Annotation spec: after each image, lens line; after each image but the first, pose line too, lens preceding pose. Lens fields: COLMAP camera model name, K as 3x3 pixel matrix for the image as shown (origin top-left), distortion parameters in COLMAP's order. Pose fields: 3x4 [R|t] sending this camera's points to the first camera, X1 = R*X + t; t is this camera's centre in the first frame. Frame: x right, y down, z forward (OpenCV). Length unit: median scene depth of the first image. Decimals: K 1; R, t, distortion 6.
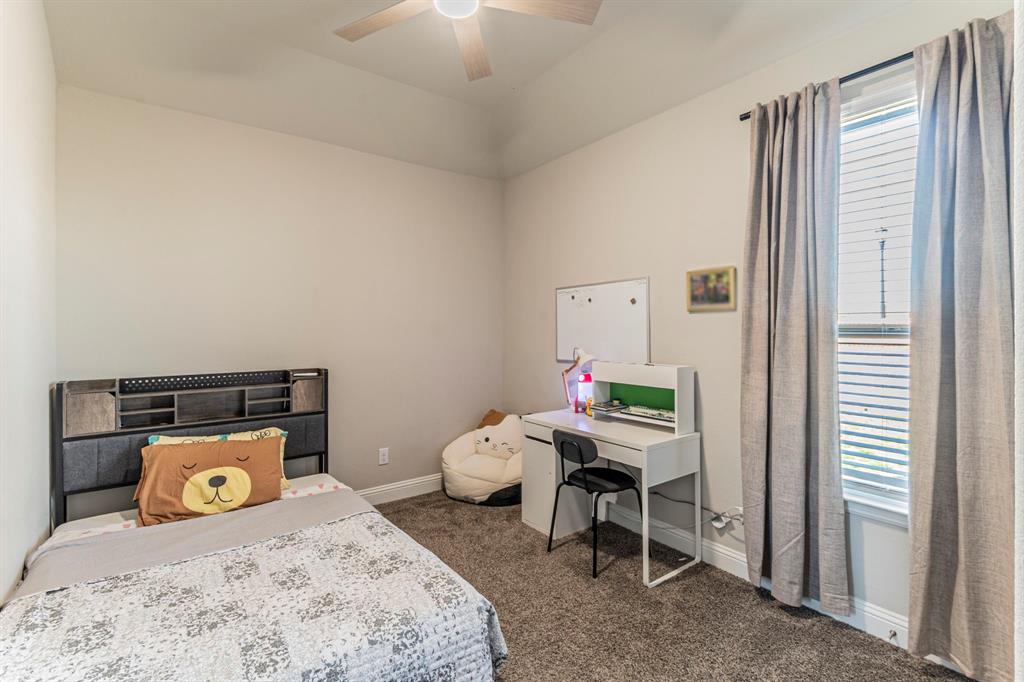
lens RADIAL K [[464.9, 0, 513.6], [0, 464.9, 332.3], [0, 0, 1]] dist [-0.003824, -0.000645]
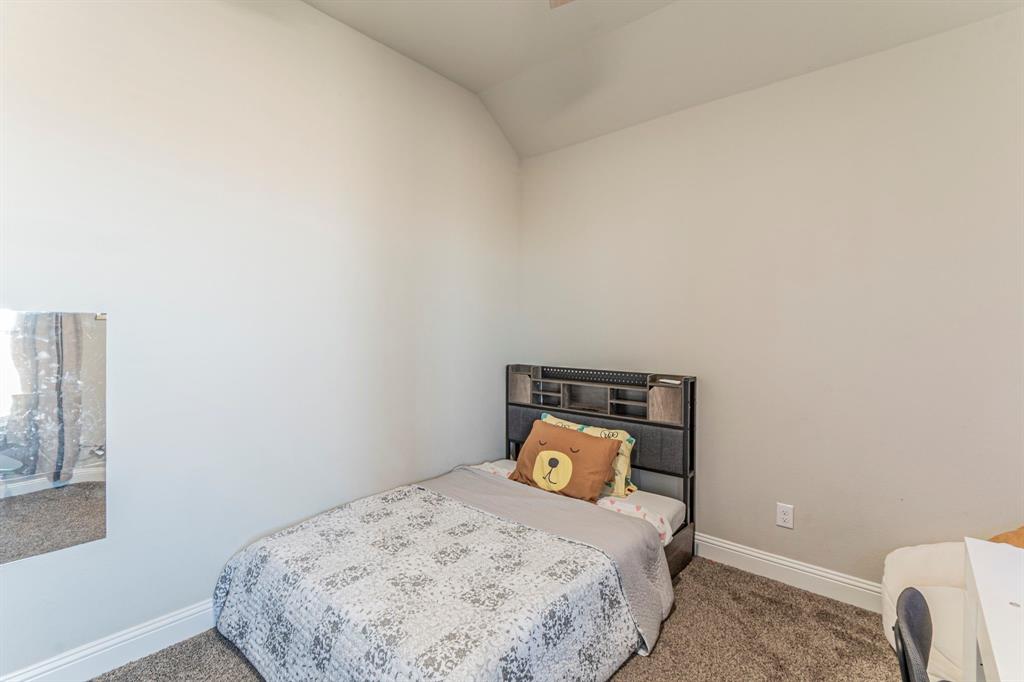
lens RADIAL K [[464.9, 0, 495.0], [0, 464.9, 330.8], [0, 0, 1]] dist [-0.003824, -0.000645]
pose [[0.194899, 0.007486, -0.980795, 0.445867], [-0.015668, 0.999867, 0.004518, -0.005217], [0.980698, 0.014487, 0.194990, 0.628131]]
